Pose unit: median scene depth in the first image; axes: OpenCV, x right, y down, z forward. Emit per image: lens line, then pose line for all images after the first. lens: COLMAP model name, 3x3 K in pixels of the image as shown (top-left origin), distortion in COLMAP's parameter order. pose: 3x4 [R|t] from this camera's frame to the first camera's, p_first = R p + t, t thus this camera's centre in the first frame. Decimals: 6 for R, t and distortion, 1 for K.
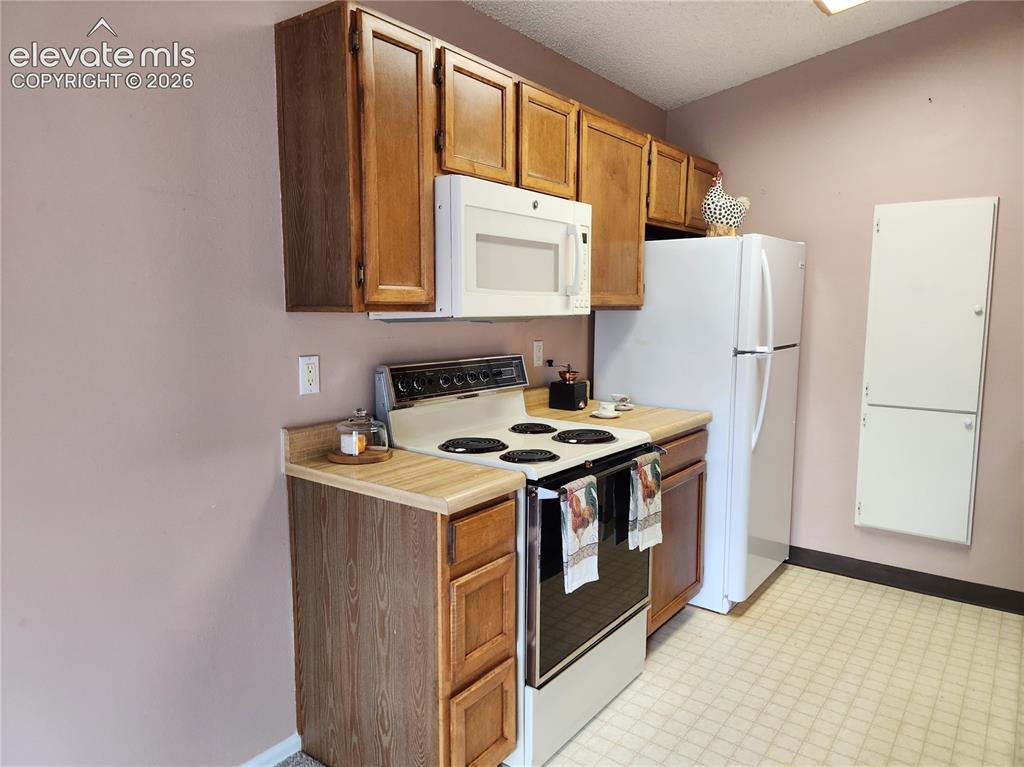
lens RADIAL K [[683.0, 0, 509.9], [0, 683.0, 392.3], [0, 0, 1]] dist [0.071692, -0.066996]
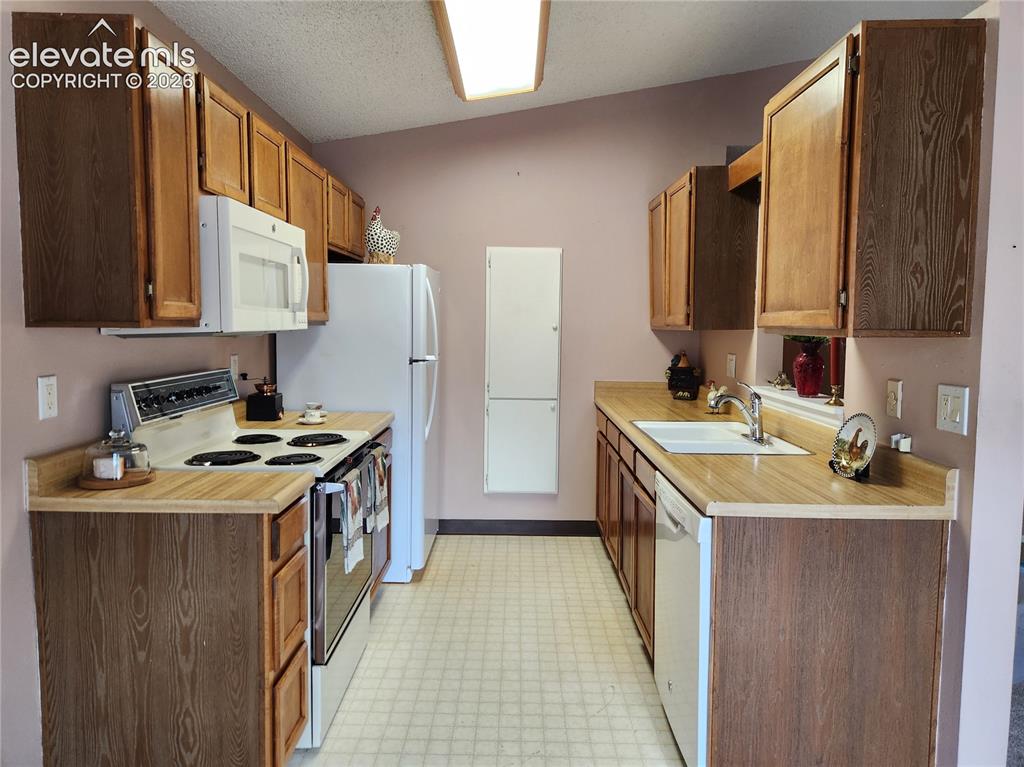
lens RADIAL K [[683.0, 0, 509.9], [0, 683.0, 392.3], [0, 0, 1]] dist [0.071692, -0.066996]
pose [[0.799941, -0.056788, 0.597385, -0.328881], [0.068542, 0.997644, 0.003055, 0.006442], [-0.596151, 0.038502, 0.801949, -0.081629]]
